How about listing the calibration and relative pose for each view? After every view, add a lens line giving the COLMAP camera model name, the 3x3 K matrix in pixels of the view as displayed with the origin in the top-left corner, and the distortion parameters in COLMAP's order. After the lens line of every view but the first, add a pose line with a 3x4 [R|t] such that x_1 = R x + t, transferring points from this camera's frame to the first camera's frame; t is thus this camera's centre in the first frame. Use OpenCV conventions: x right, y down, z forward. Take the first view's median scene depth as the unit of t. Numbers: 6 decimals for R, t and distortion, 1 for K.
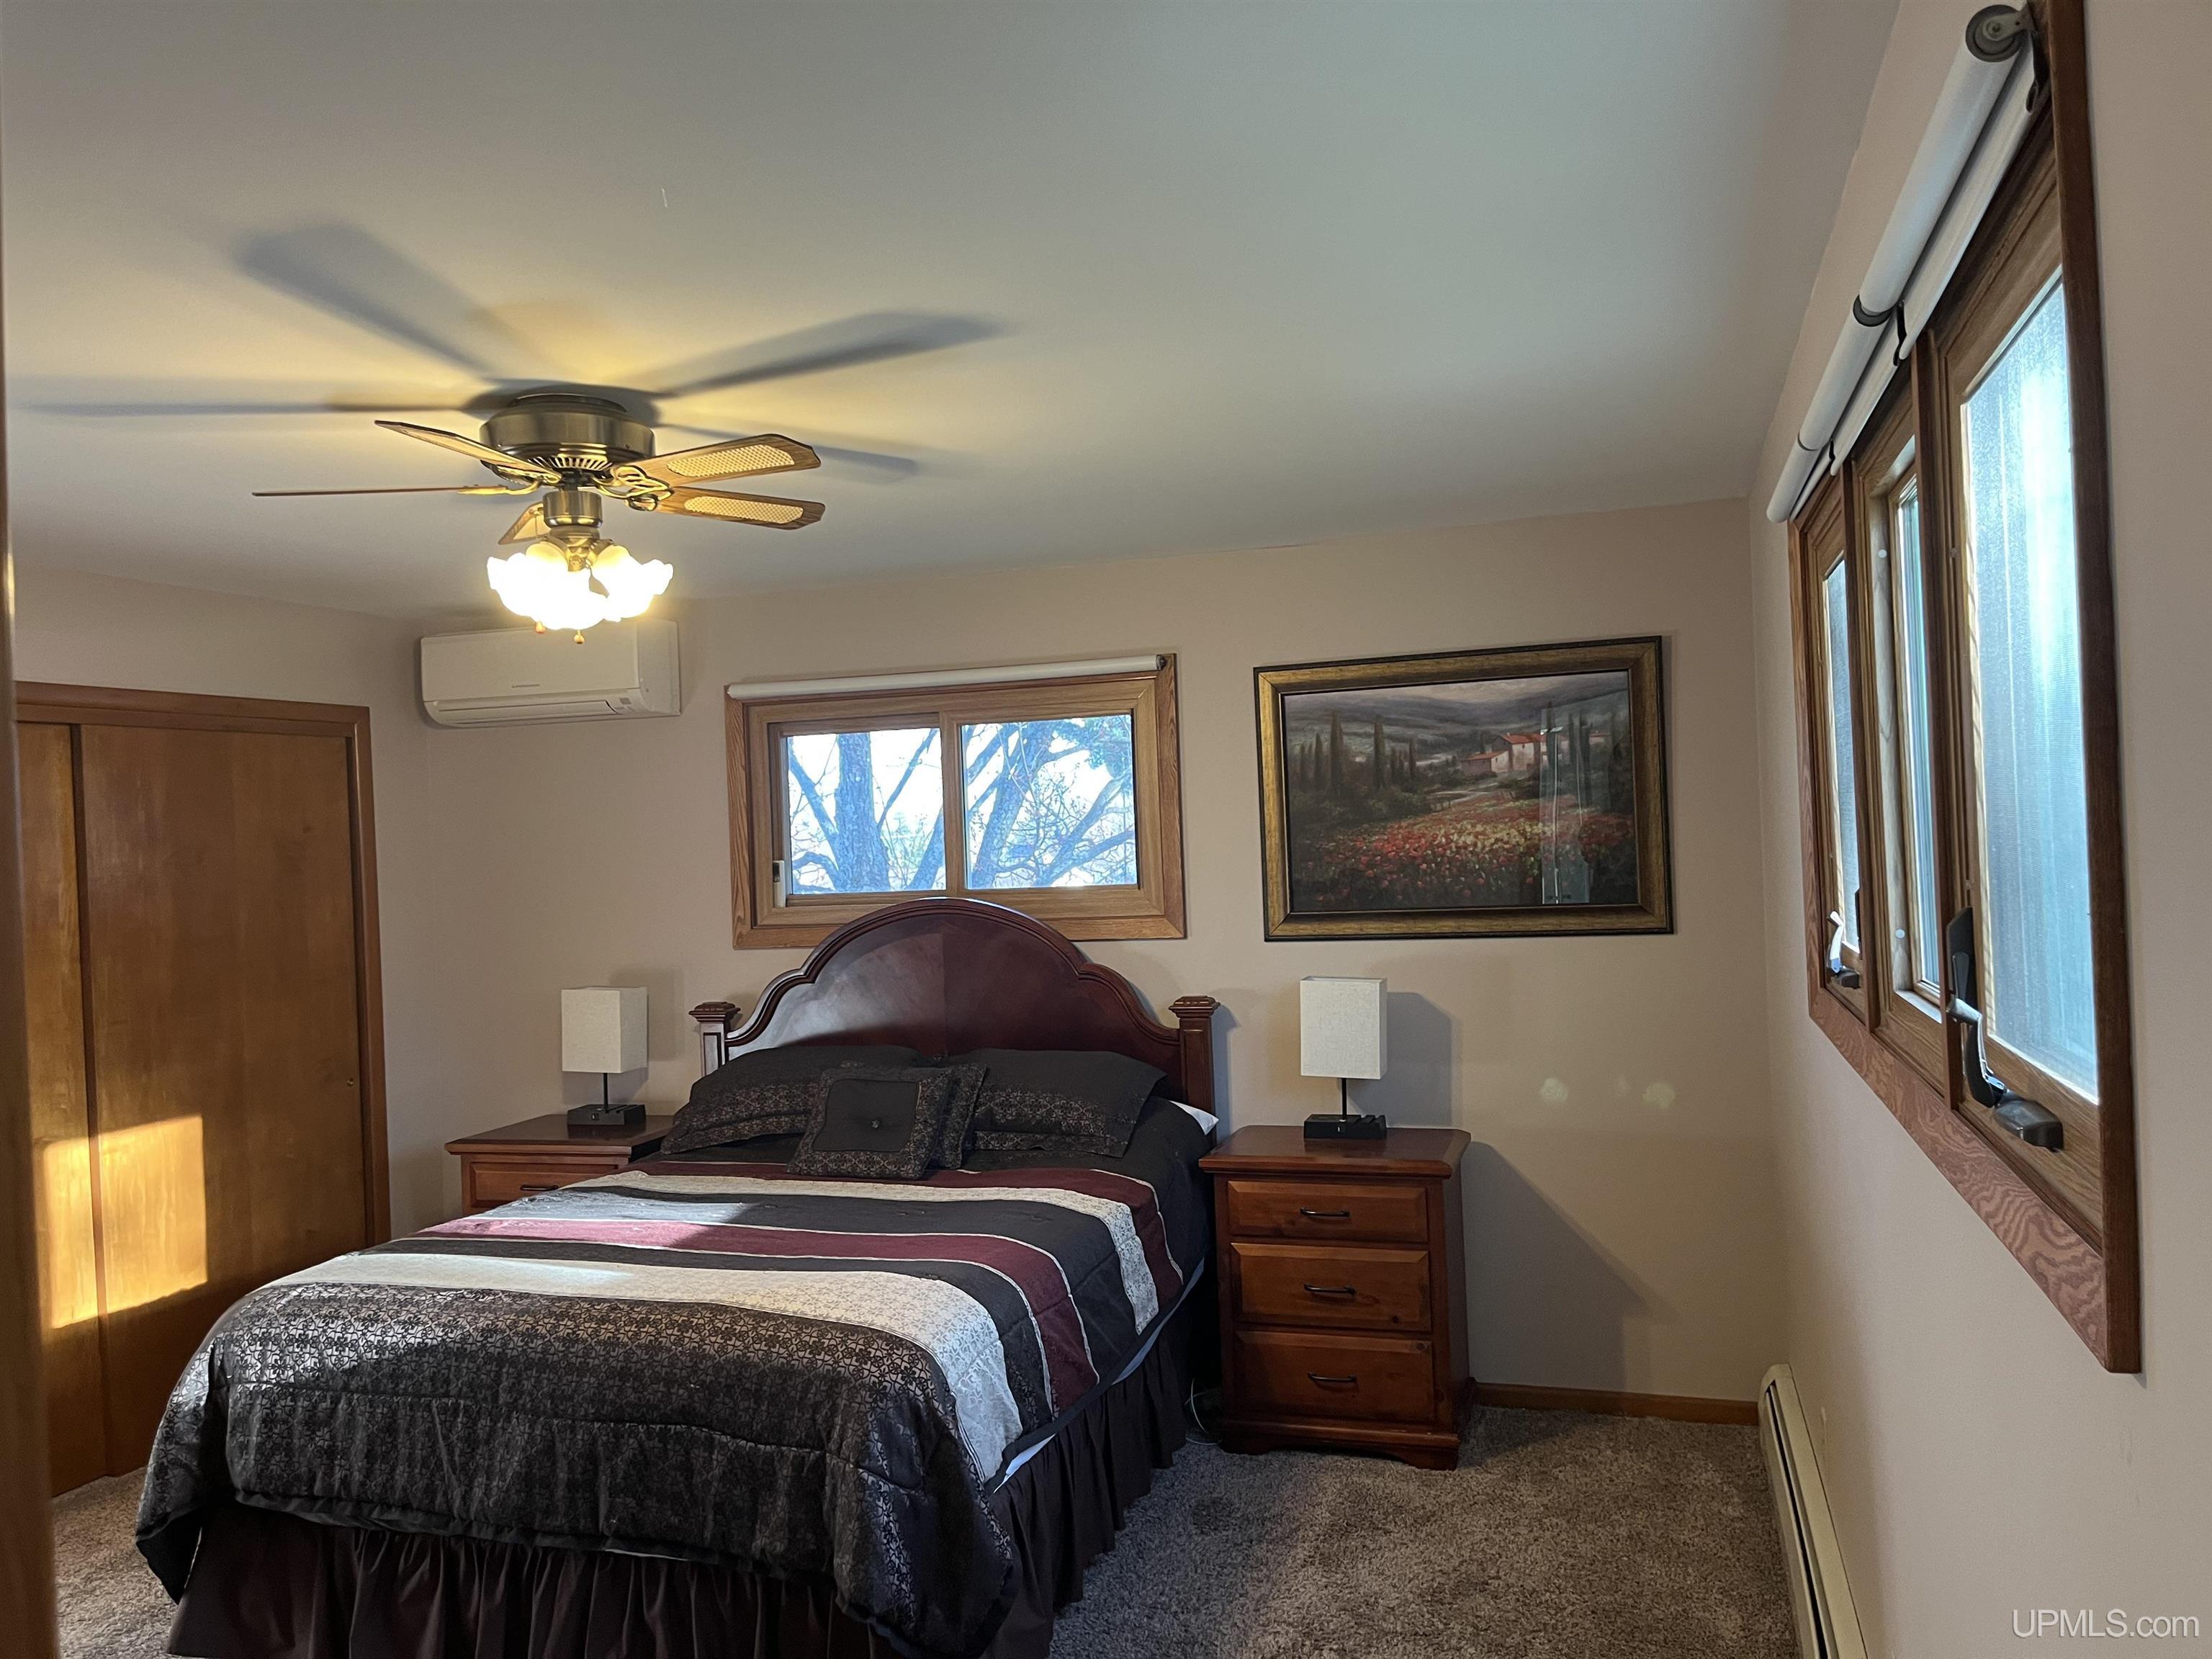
lens RADIAL K [[1695.0, 0, 1101.8], [0, 1695.0, 834.6], [0, 0, 1]] dist [0.033480, -0.056880]
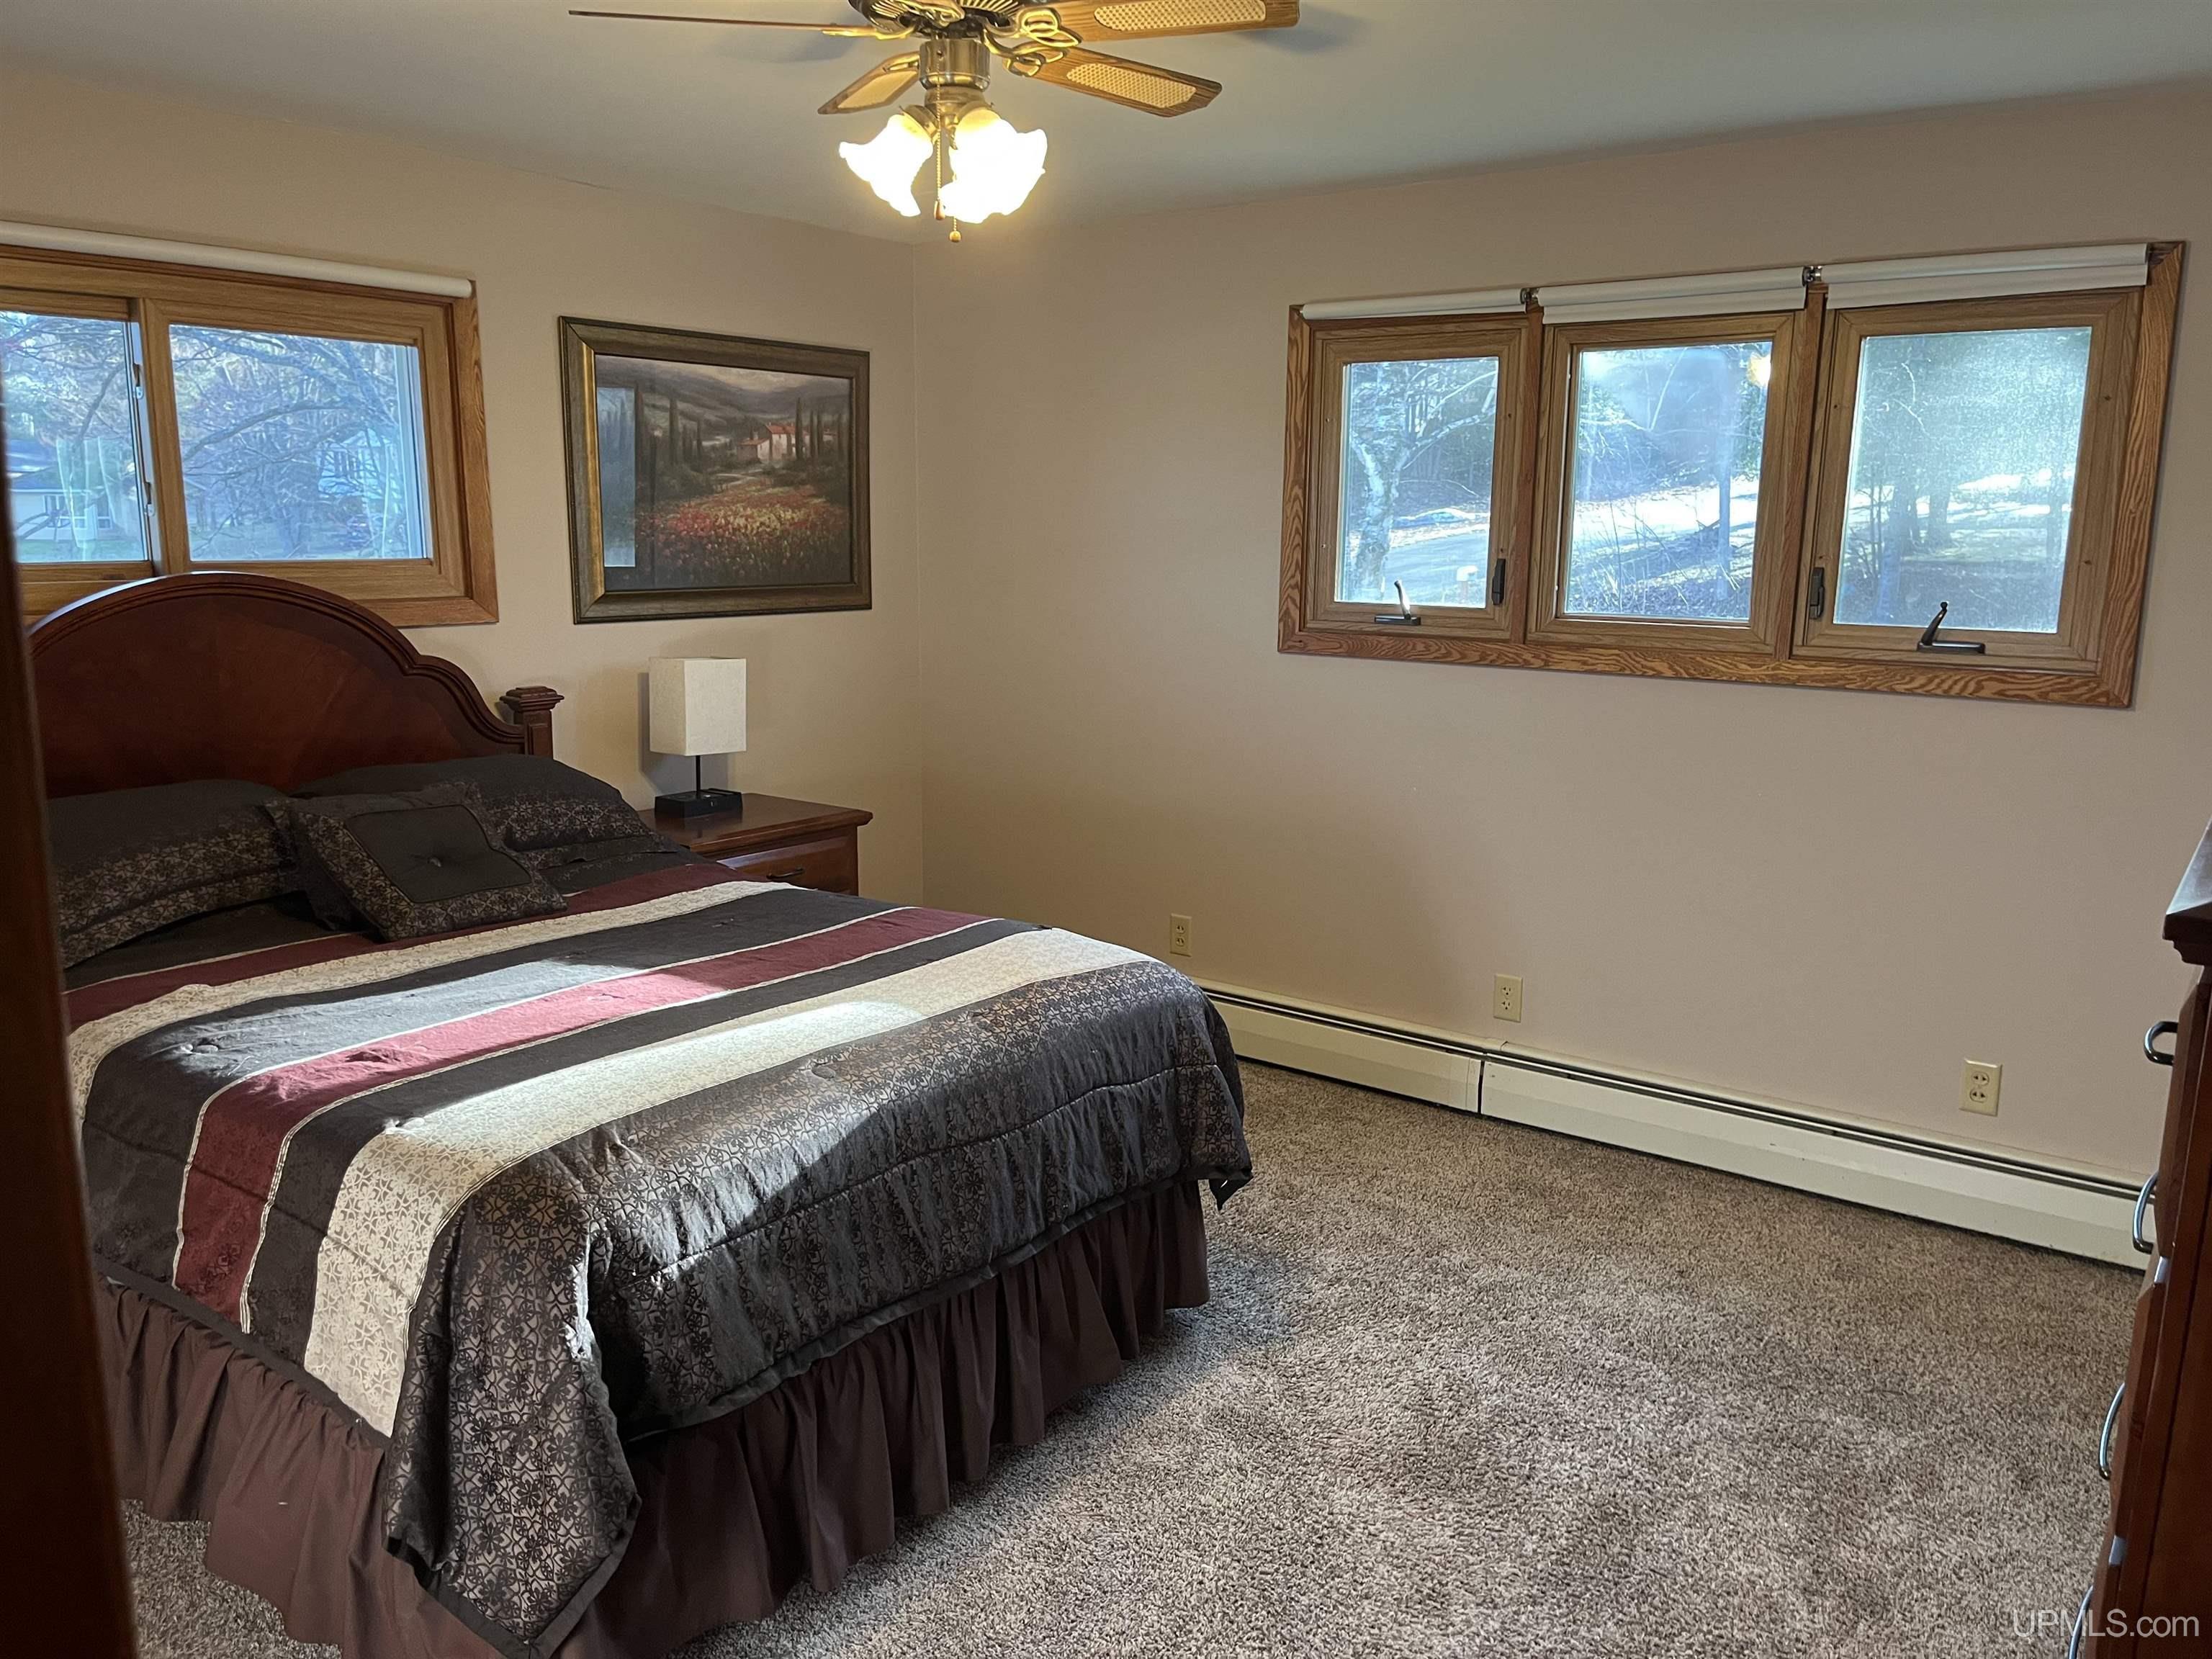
lens RADIAL K [[1695.0, 0, 1104.2], [0, 1695.0, 828.5], [0, 0, 1]] dist [0.033480, -0.056880]
pose [[0.303379, -0.125533, 0.944565, -0.729009], [-0.025397, 0.989867, 0.139710, 0.037855], [-0.952531, -0.066375, 0.297117, 0.455669]]
